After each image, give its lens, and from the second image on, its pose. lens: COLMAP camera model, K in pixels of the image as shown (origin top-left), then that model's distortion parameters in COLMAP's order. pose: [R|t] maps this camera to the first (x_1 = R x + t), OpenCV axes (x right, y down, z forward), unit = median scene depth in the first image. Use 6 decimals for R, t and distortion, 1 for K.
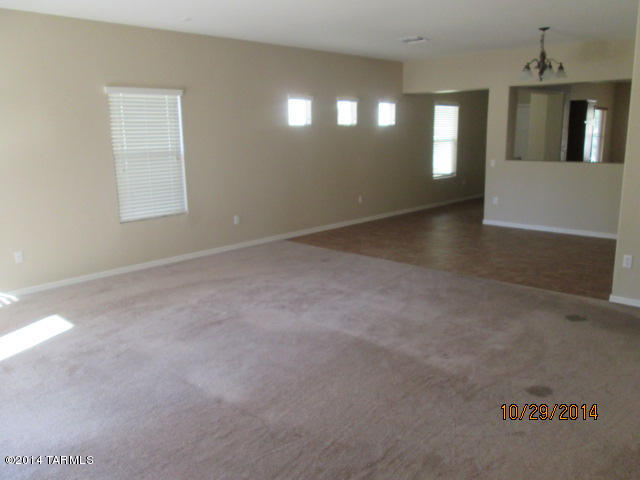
lens RADIAL K [[530.4, 0, 319.0], [0, 530.4, 240.9], [0, 0, 1]] dist [-0.027194, -0.010458]
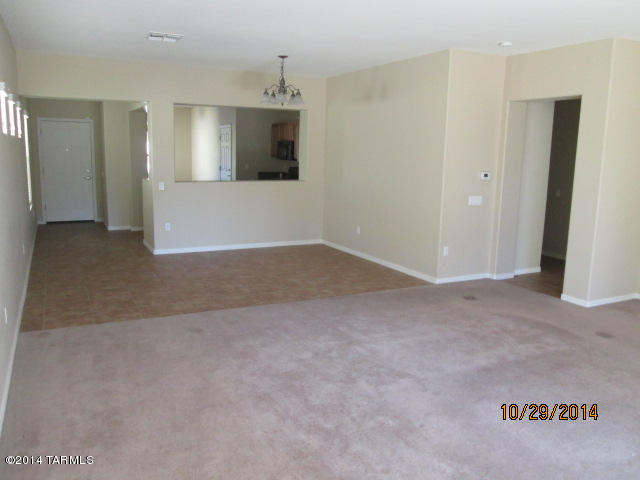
lens RADIAL K [[530.4, 0, 318.1], [0, 530.4, 237.9], [0, 0, 1]] dist [-0.027194, -0.010458]
pose [[0.415426, -0.139289, 0.898899, -0.549856], [0.177999, 0.981550, 0.069834, -0.106241], [-0.892041, 0.130992, 0.432555, 0.519122]]
